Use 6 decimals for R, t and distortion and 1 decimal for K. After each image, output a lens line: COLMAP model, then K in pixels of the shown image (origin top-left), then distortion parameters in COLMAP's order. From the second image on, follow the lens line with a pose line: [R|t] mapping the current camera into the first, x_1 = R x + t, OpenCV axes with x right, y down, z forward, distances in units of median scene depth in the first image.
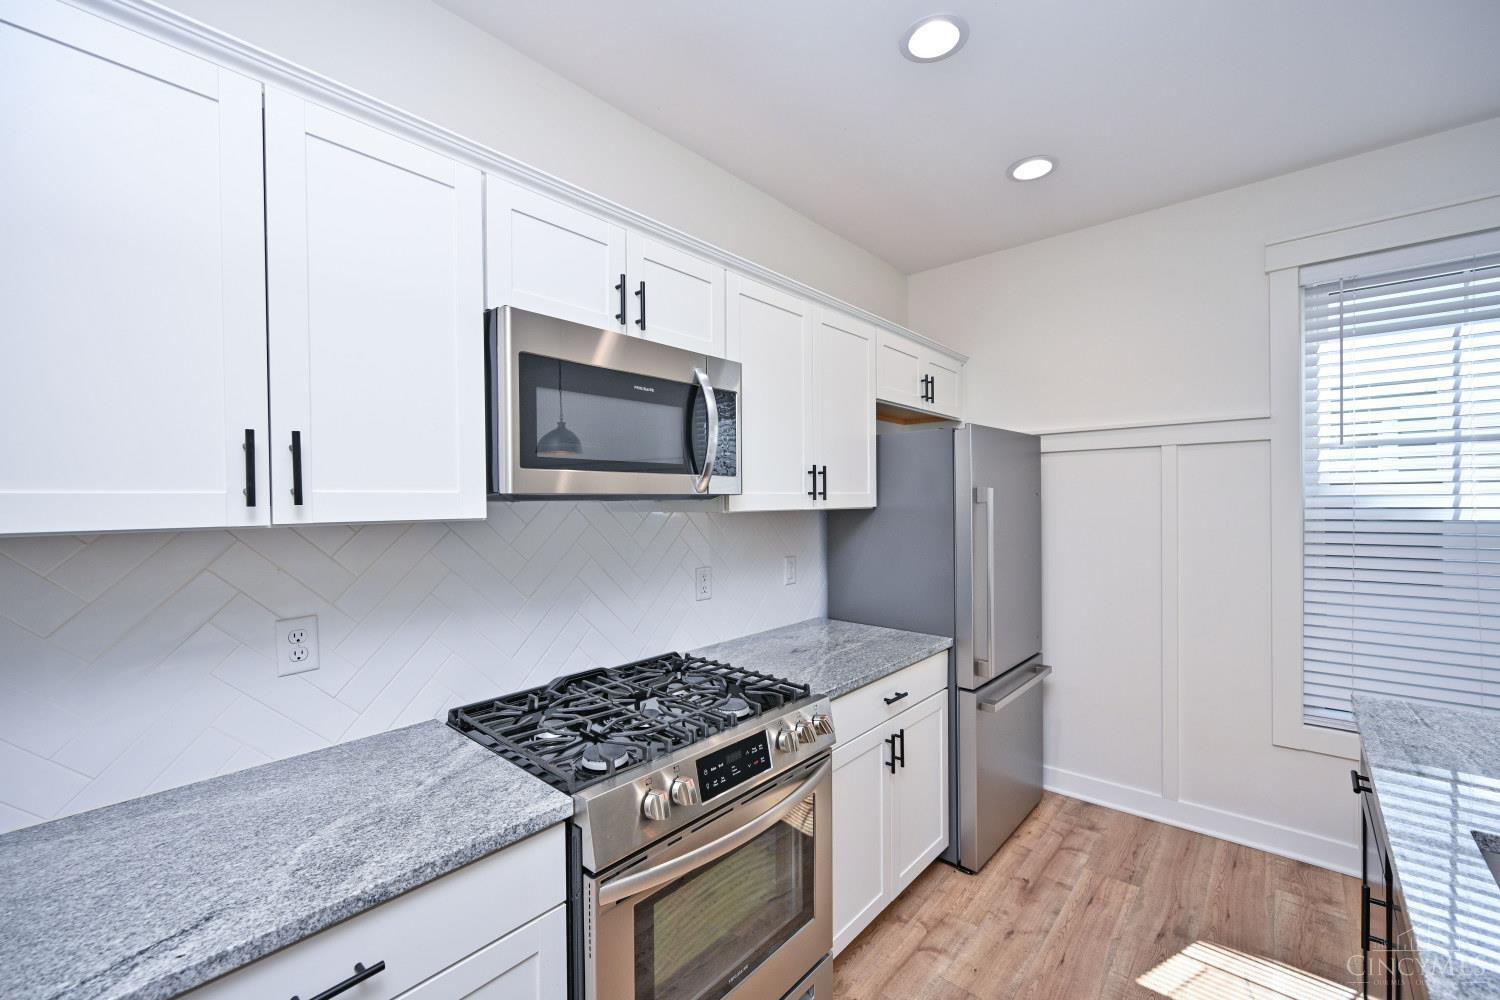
lens RADIAL K [[598.2, 0, 737.2], [0, 598.2, 513.2], [0, 0, 1]] dist [0.000784, -0.000340]
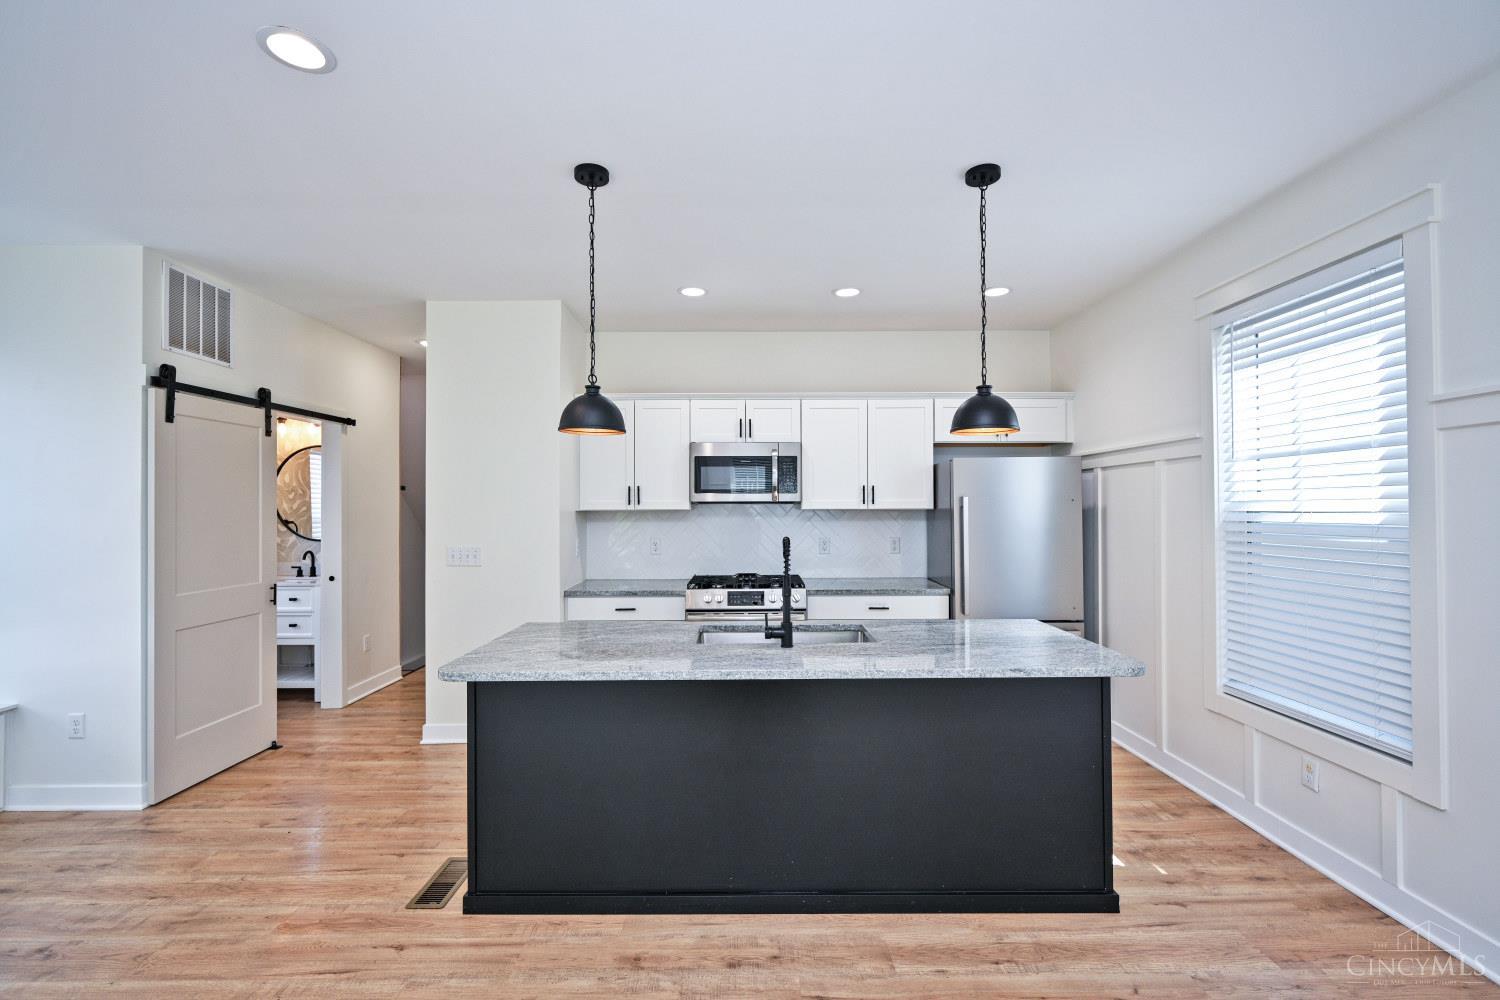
lens RADIAL K [[648.4, 0, 744.0], [0, 648.4, 500.5], [0, 0, 1]] dist [-0.001814, 0.000868]
pose [[0.672822, -0.001925, -0.739802, 1.798735], [-0.018068, 0.999656, -0.019033, 0.016504], [0.739584, 0.026172, 0.672555, -0.844137]]
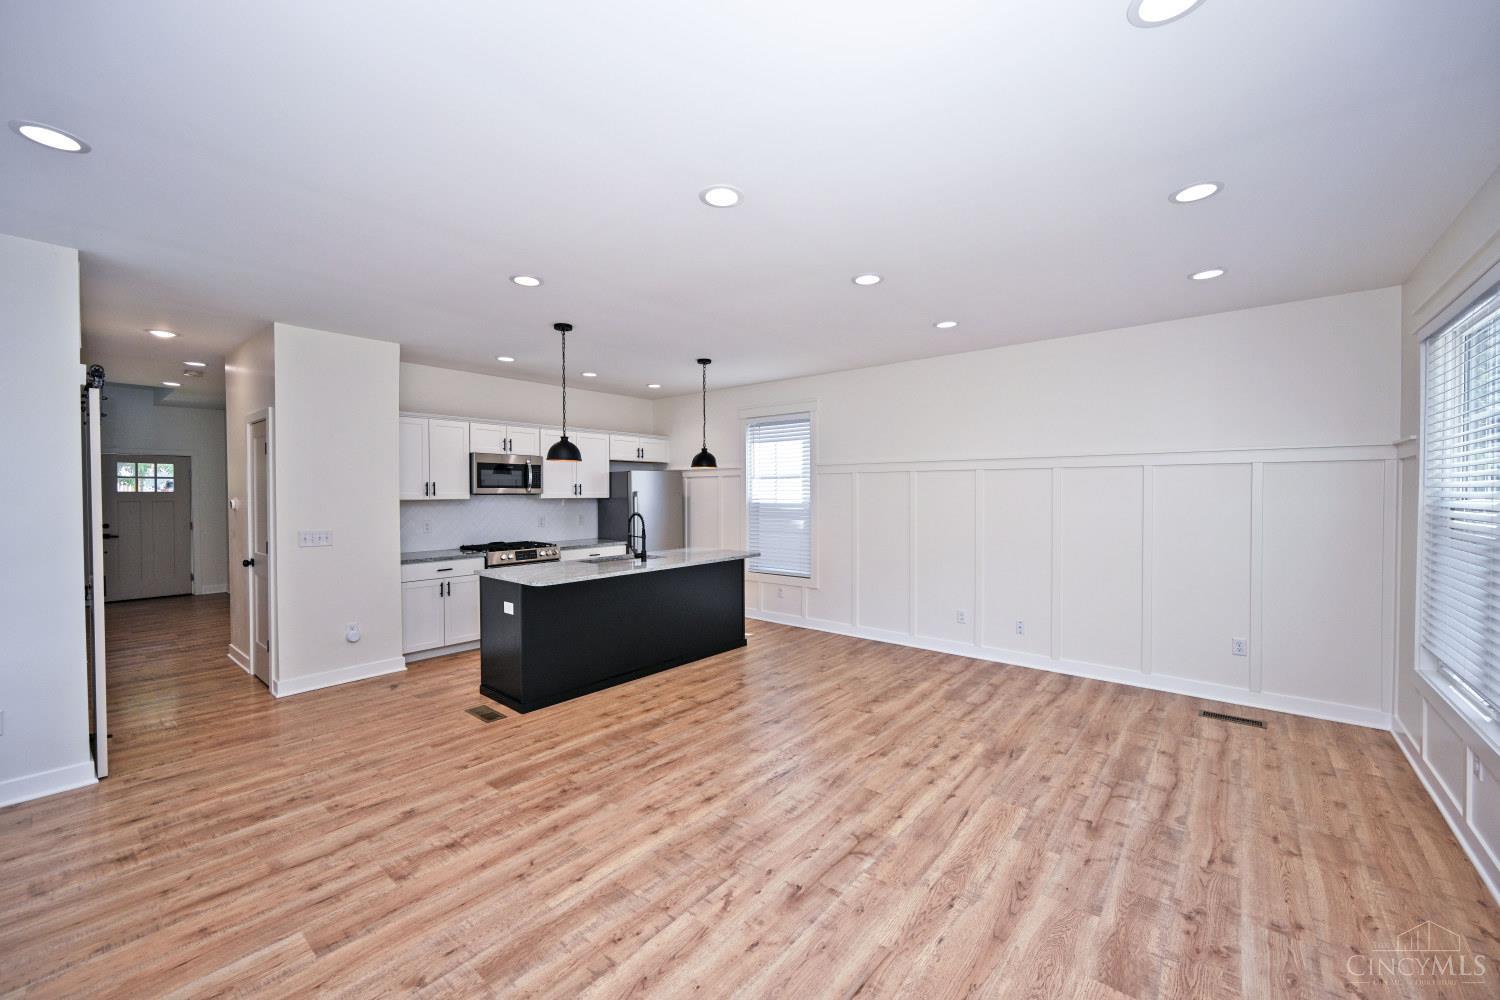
lens RADIAL K [[598.2, 0, 742.1], [0, 598.2, 493.5], [0, 0, 1]] dist [0.000784, -0.000340]
pose [[0.999472, 0.007452, 0.031620, 1.173332], [-0.006872, 0.999807, -0.018427, 0.028600], [-0.031751, 0.018200, 0.999330, -2.808885]]
